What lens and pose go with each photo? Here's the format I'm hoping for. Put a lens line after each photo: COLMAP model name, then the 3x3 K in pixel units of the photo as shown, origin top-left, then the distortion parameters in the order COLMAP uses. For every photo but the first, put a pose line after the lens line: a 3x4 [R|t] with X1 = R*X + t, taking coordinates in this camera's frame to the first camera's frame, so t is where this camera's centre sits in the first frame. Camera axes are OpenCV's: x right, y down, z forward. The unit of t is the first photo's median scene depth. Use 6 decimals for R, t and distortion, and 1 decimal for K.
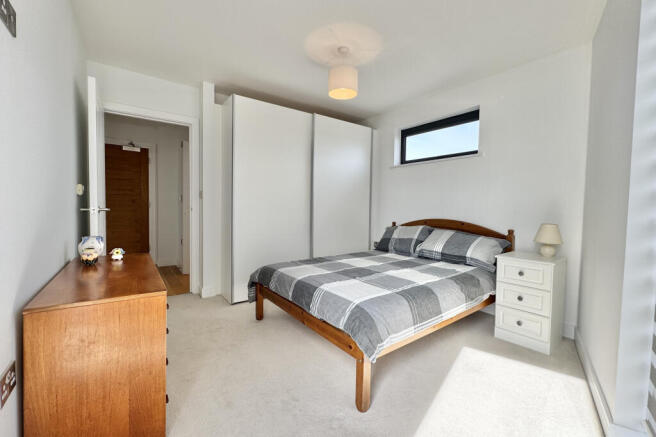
lens RADIAL K [[263.3, 0, 328.0], [0, 263.3, 218.5], [0, 0, 1]] dist [0.000692, 0.000010]
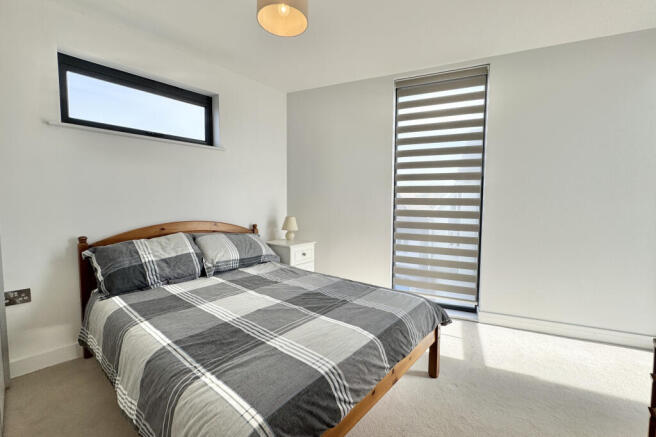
lens RADIAL K [[263.3, 0, 328.0], [0, 263.3, 218.5], [0, 0, 1]] dist [0.000692, 0.000010]
pose [[-0.192606, -0.078438, 0.978136, -0.451468], [0.033486, 0.995694, 0.086440, -0.067049], [-0.980705, 0.049403, -0.189150, 0.834101]]
